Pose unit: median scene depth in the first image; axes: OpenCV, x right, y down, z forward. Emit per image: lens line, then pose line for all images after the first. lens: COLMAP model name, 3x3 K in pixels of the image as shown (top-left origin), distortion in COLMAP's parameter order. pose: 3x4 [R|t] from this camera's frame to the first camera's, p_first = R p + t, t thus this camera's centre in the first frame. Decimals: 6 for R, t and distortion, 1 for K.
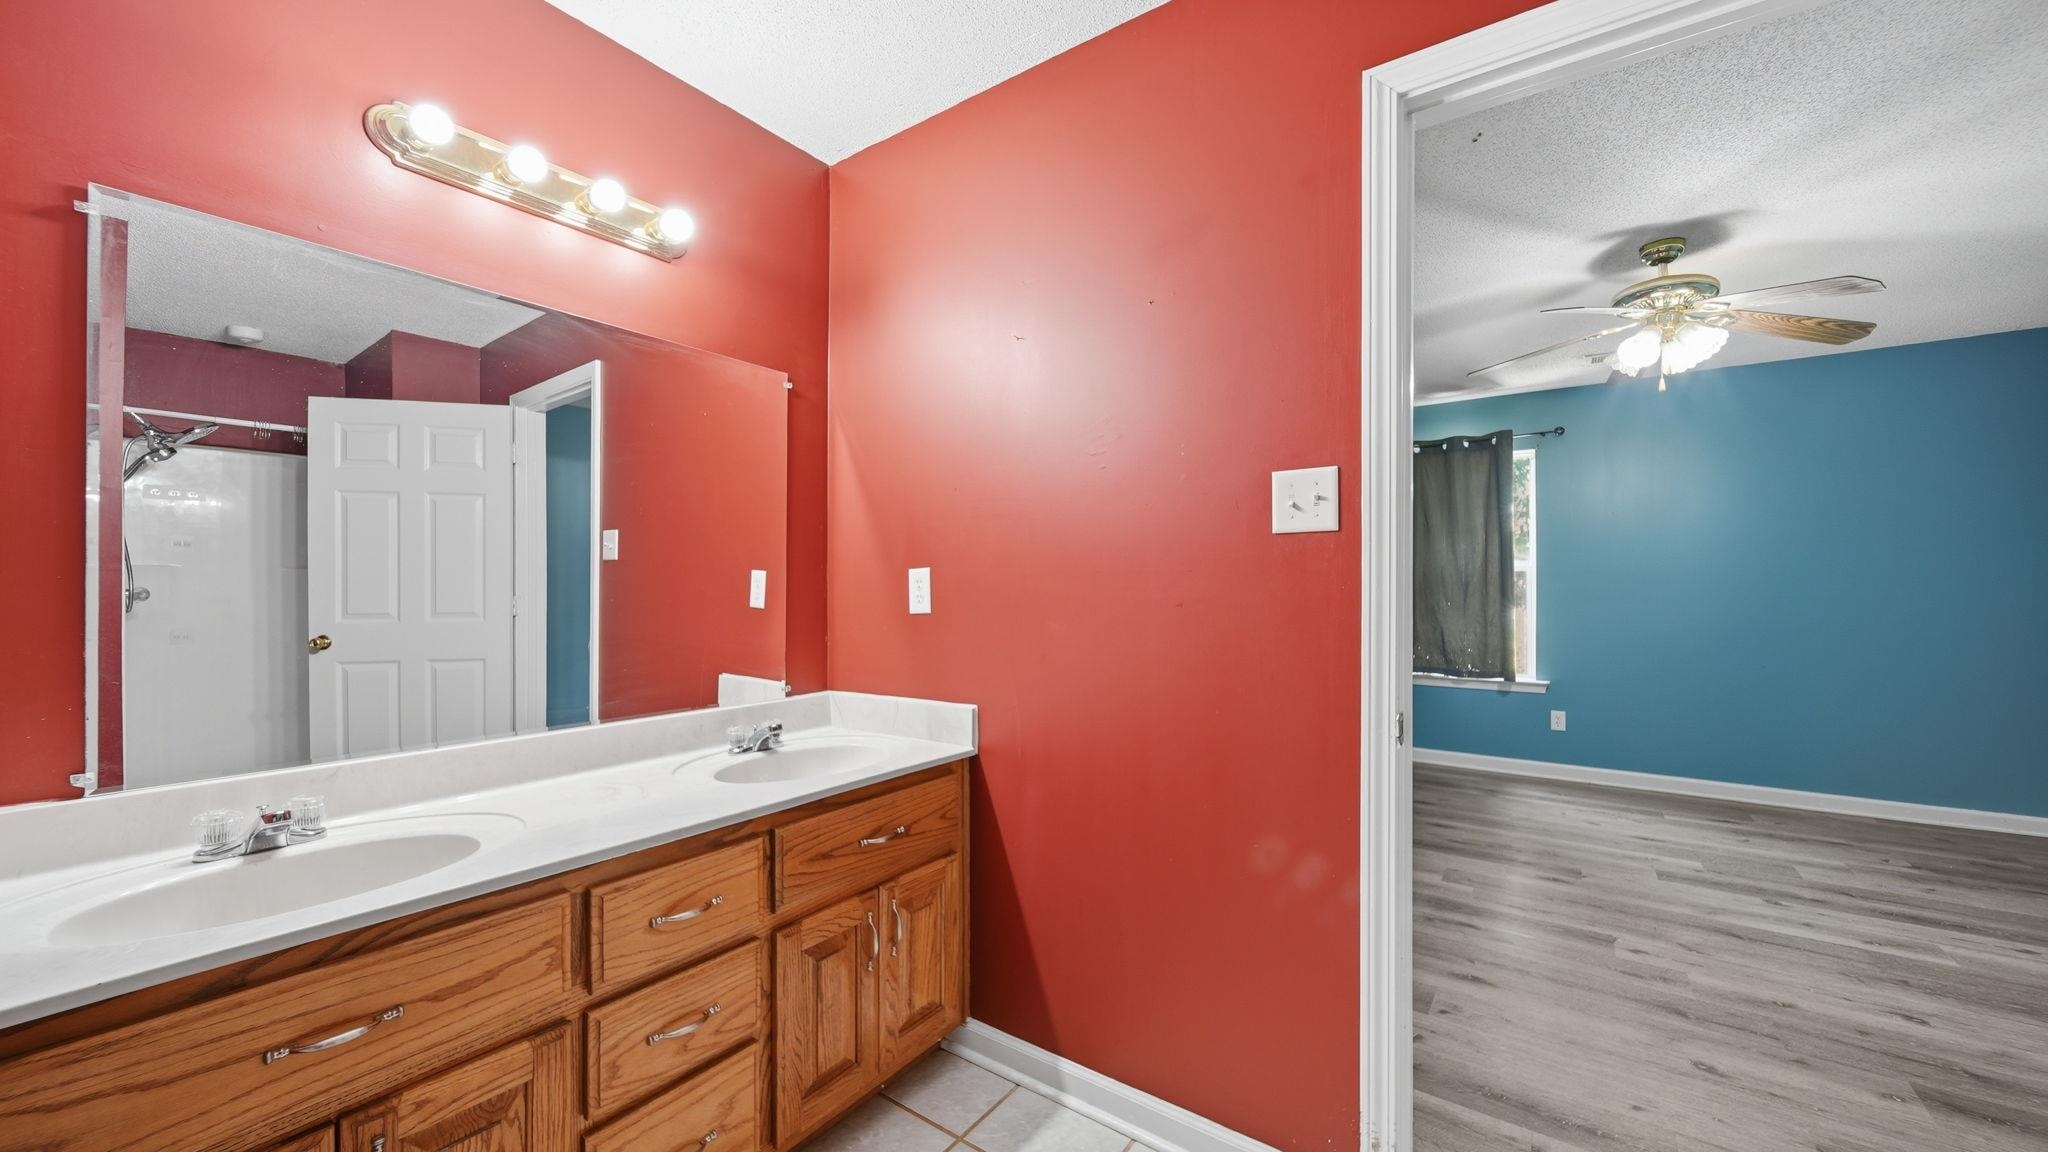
lens RADIAL K [[740.2, 0, 1034.7], [0, 740.2, 591.7], [0, 0, 1]] dist [-0.000889, -0.002048]
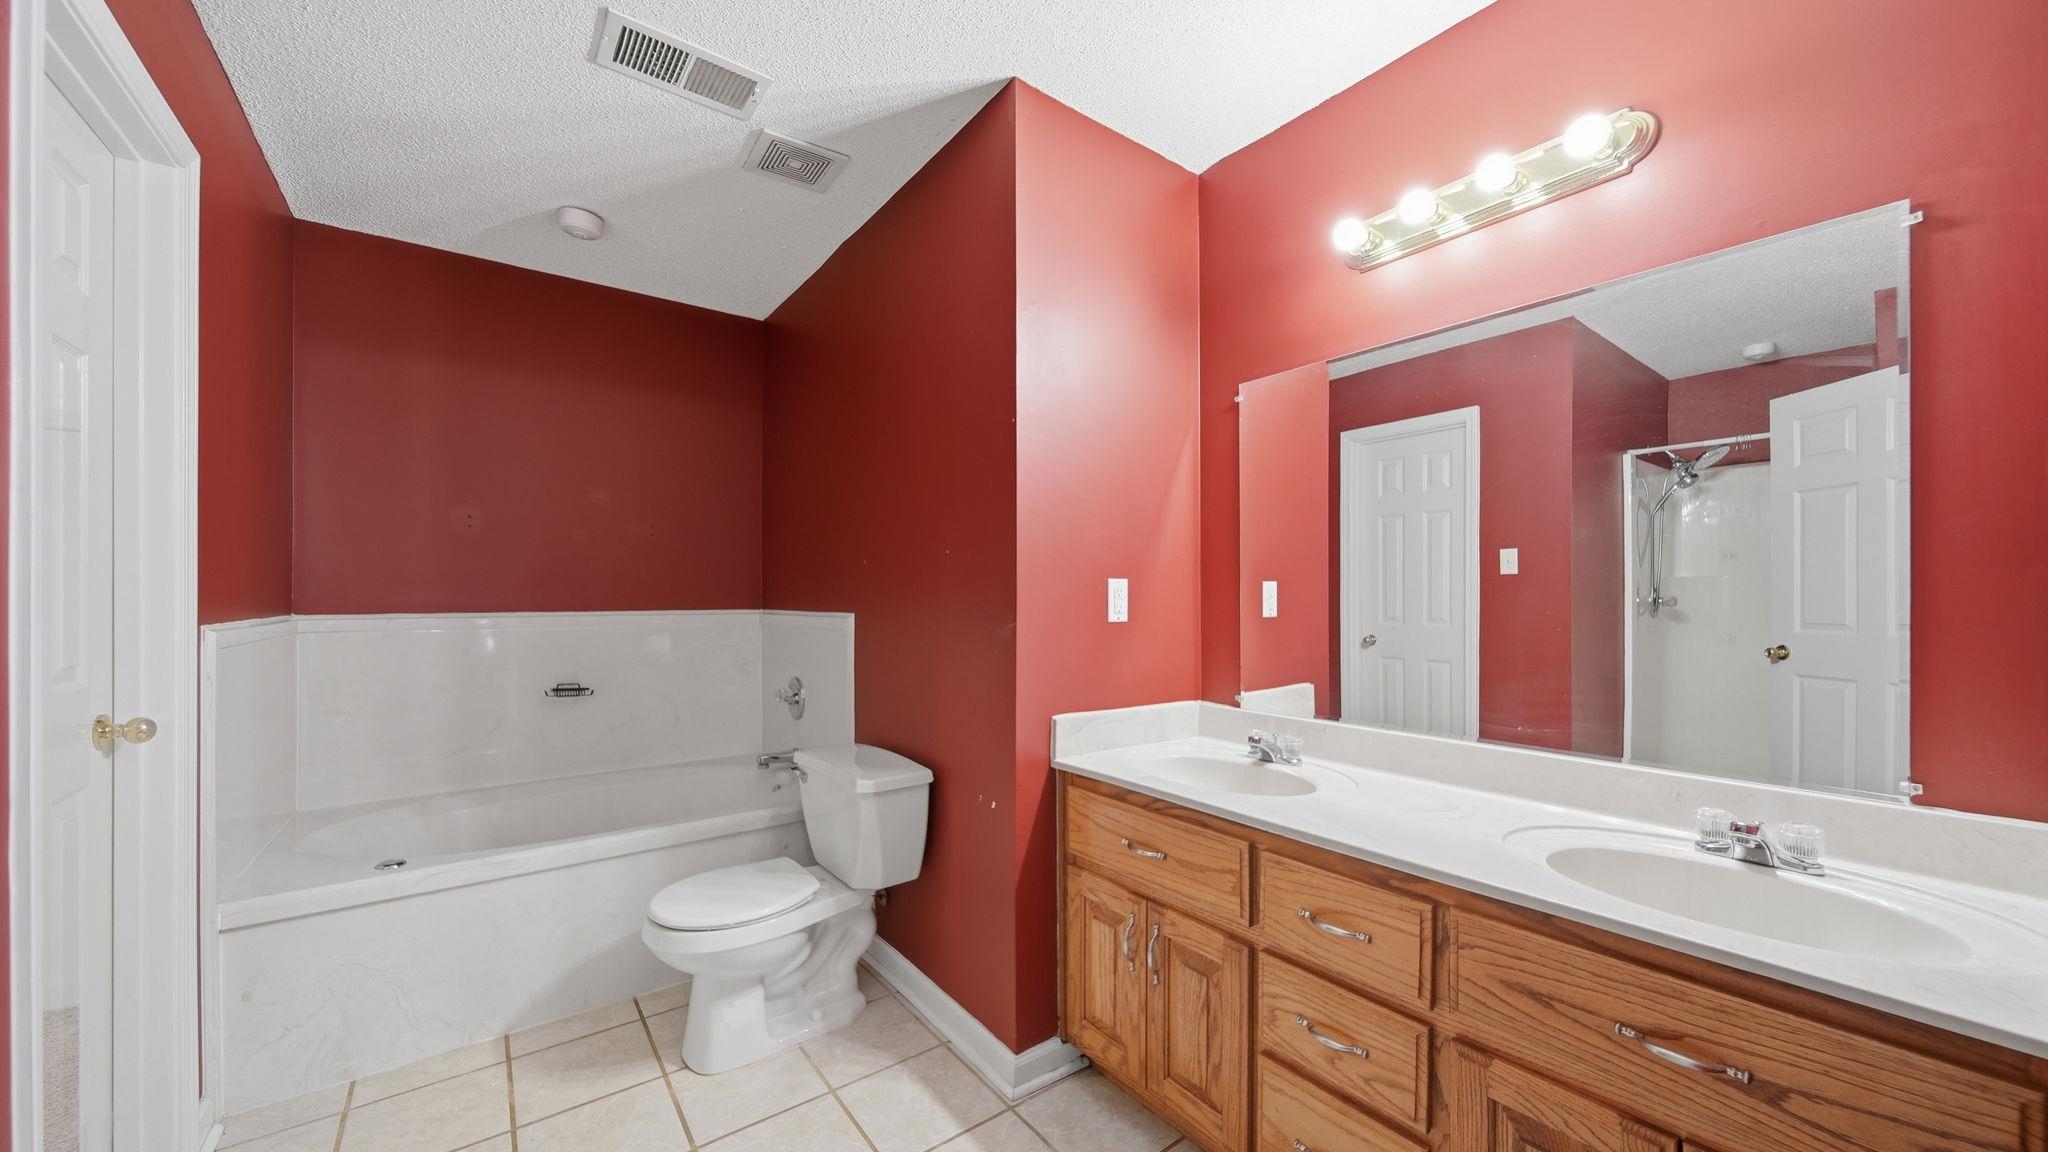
lens RADIAL K [[740.2, 0, 1034.7], [0, 740.2, 591.7], [0, 0, 1]] dist [-0.000889, -0.002048]
pose [[-0.302667, -0.004189, -0.953087, 0.489425], [-0.003332, 0.999989, -0.003337, -0.008512], [0.953091, 0.002166, -0.302677, 0.751349]]
